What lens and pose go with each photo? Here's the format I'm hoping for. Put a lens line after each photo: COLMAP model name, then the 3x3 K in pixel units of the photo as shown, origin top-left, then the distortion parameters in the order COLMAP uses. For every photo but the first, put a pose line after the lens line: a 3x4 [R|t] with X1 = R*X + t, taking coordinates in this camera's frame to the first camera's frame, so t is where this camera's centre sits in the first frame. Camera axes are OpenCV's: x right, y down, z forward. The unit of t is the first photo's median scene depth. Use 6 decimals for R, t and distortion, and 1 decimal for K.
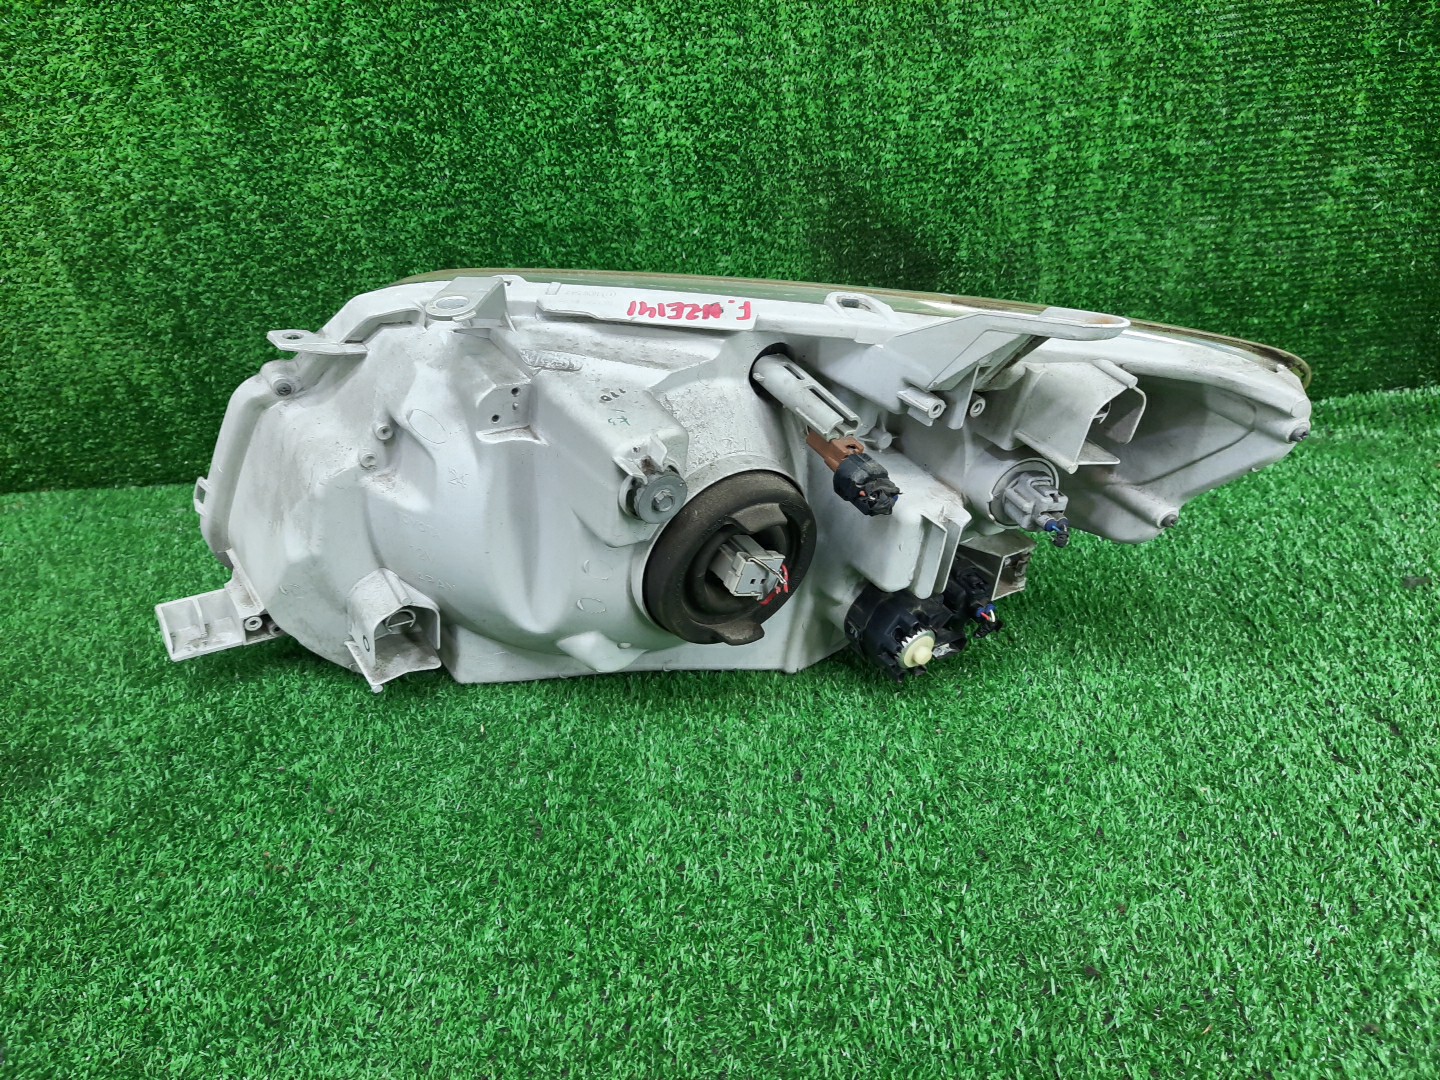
lens RADIAL K [[1057.3, 0, 715.5], [0, 1057.3, 543.4], [0, 0, 1]] dist [0.026875, -0.045223]
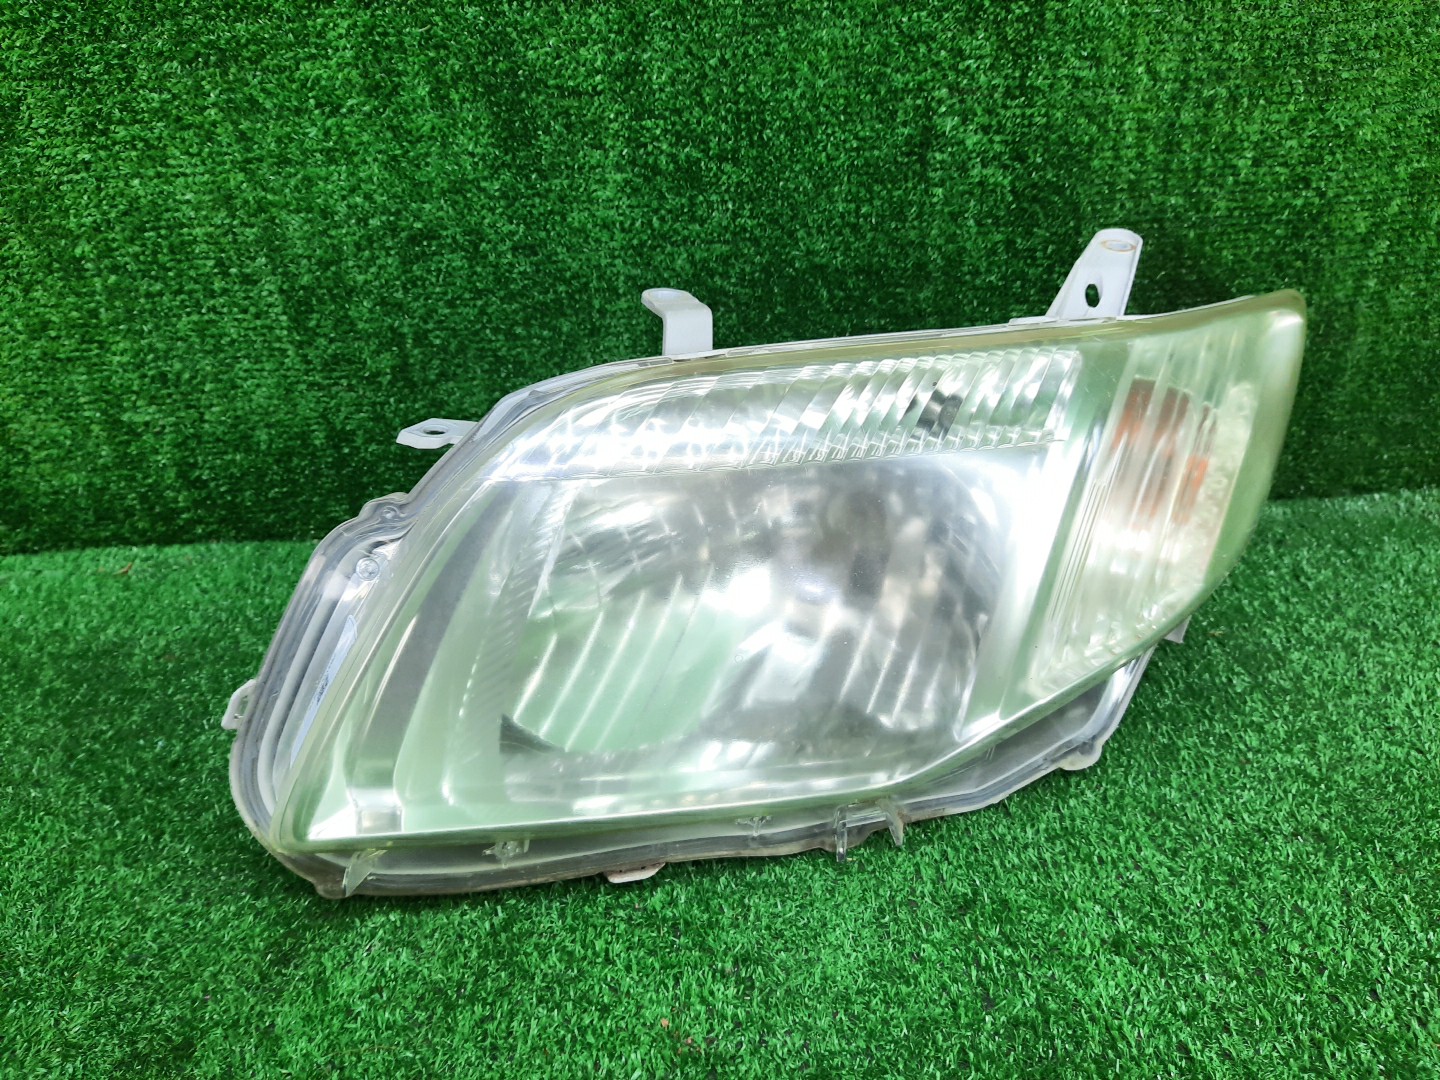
lens RADIAL K [[1060.5, 0, 715.2], [0, 1060.5, 544.9], [0, 0, 1]] dist [0.015667, -0.032381]
pose [[0.998958, 0.017894, 0.041975, -0.313879], [-0.017341, 0.999758, -0.013505, -0.054191], [-0.042207, 0.012763, 0.999027, 0.115599]]
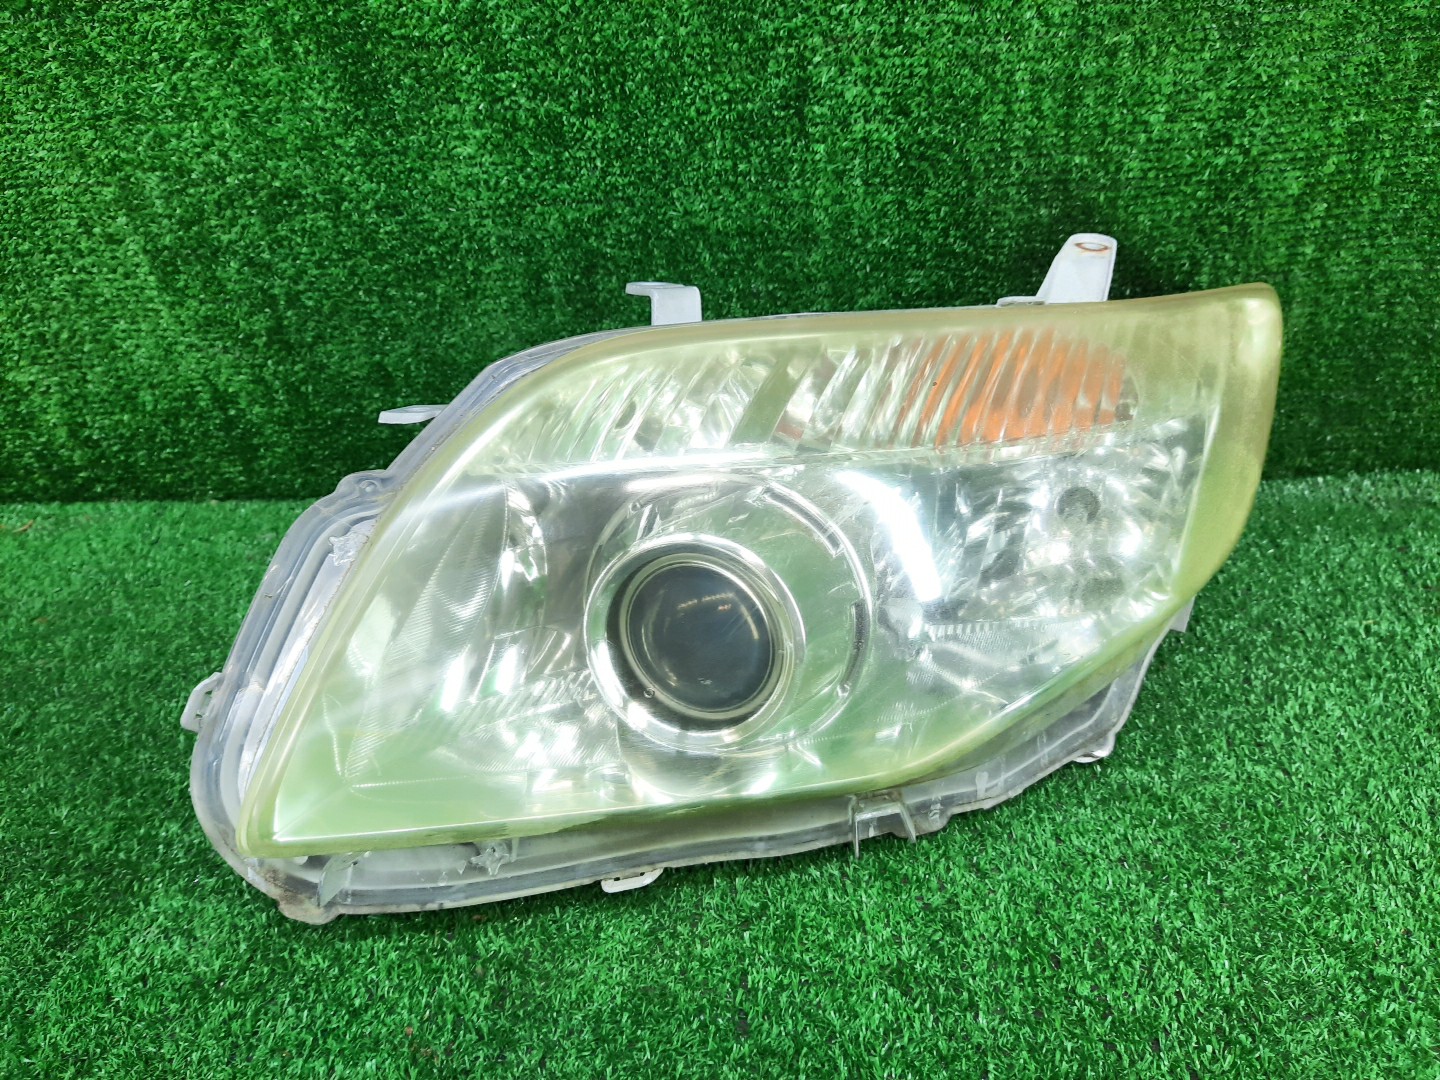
lens RADIAL K [[1064.4, 0, 712.0], [0, 1064.4, 543.3], [0, 0, 1]] dist [0.017083, -0.034595]
pose [[0.998884, 0.040711, -0.023938, -0.136932], [-0.039503, 0.998020, 0.048936, -0.098003], [0.025883, -0.047936, 0.998515, 0.148703]]
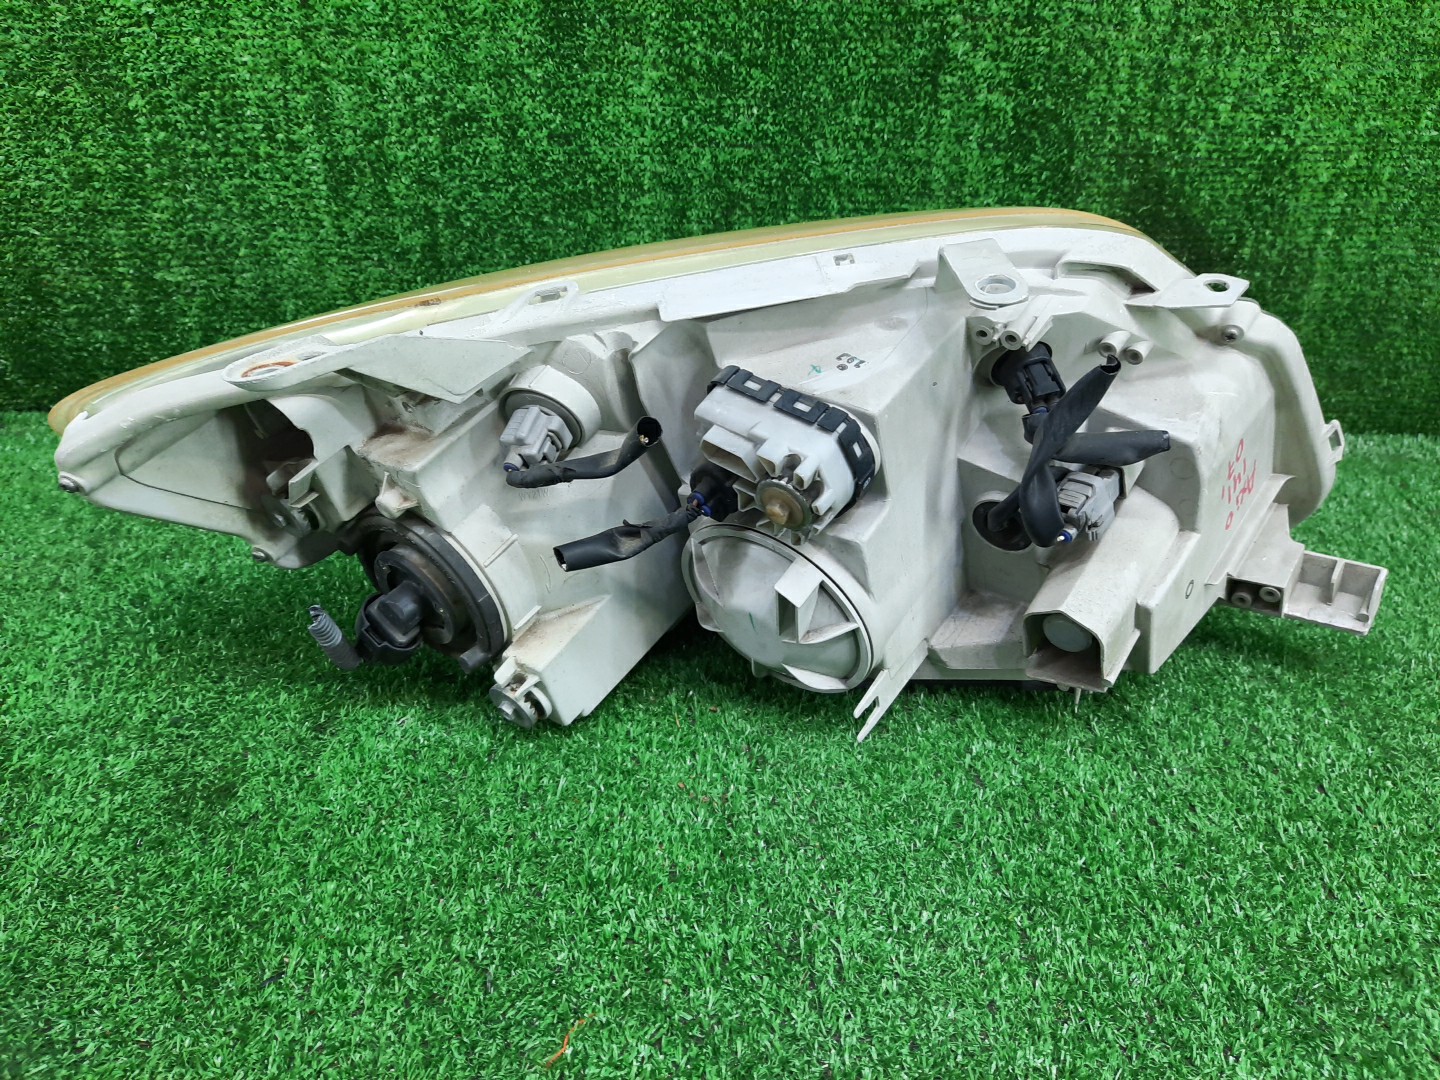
lens RADIAL K [[1063.7, 0, 711.8], [0, 1063.7, 544.1], [0, 0, 1]] dist [0.020503, -0.035531]
pose [[0.992869, 0.076333, 0.091571, -0.369192], [-0.072381, 0.996328, -0.045732, 0.093292], [-0.094726, 0.038778, 0.994748, 0.060014]]
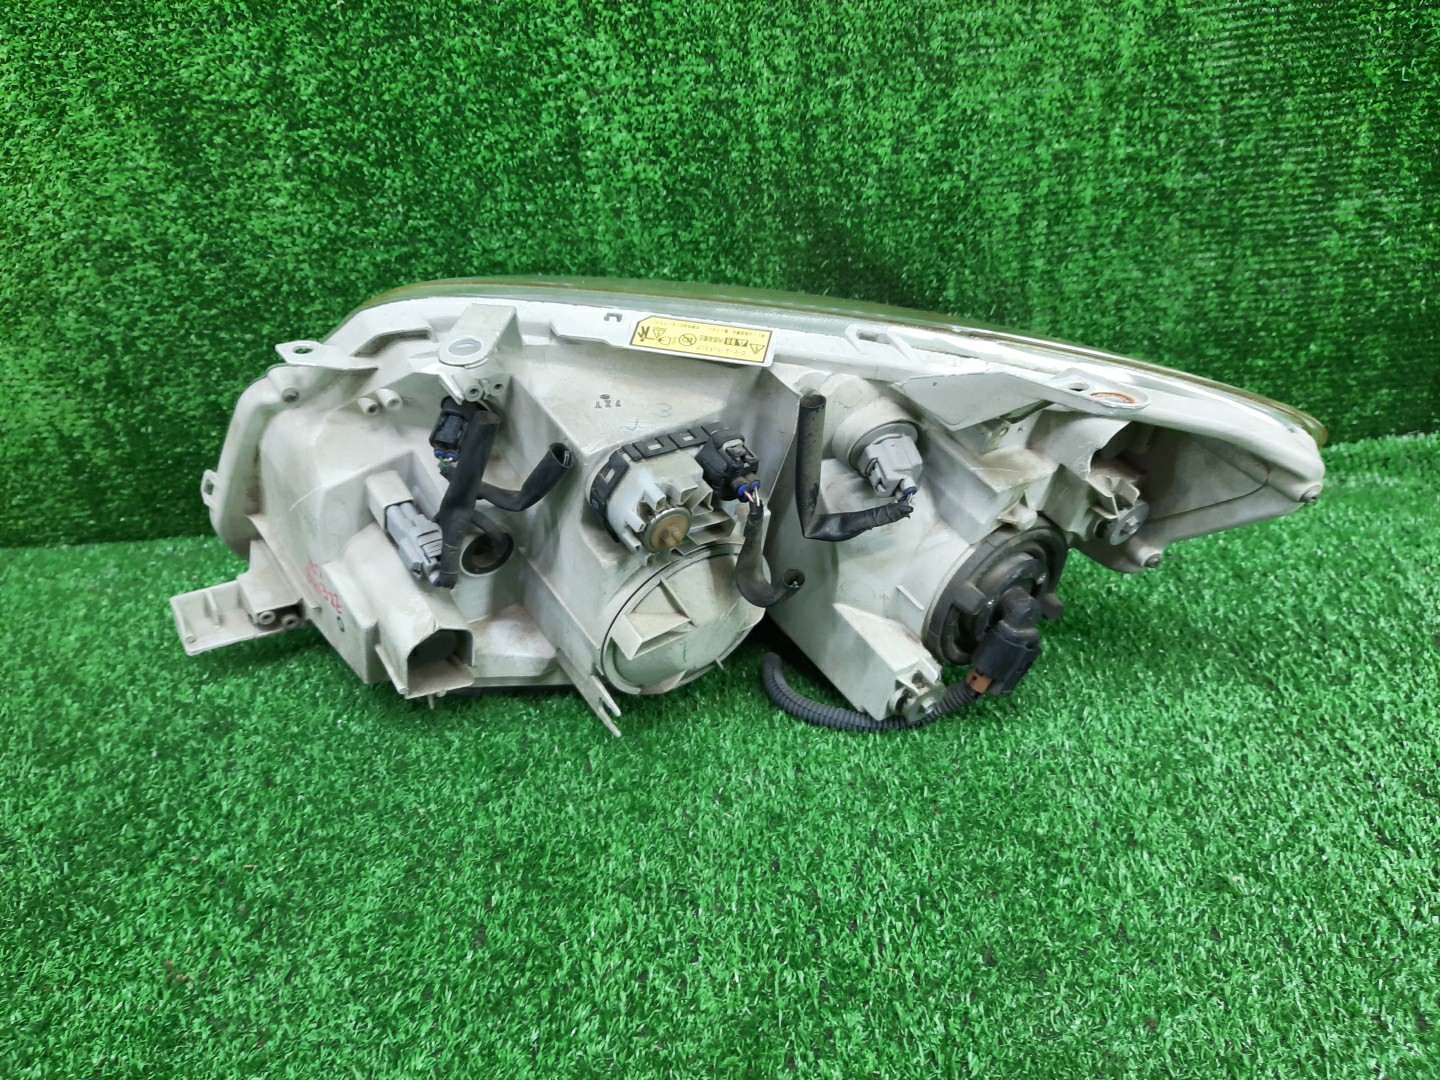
lens RADIAL K [[1064.4, 0, 712.0], [0, 1064.4, 543.3], [0, 0, 1]] dist [0.017083, -0.034595]
pose [[0.999917, -0.005961, 0.011440, 0.010998], [0.006585, 0.998447, -0.055318, -0.000181], [-0.011092, 0.055389, 0.998403, 0.075159]]
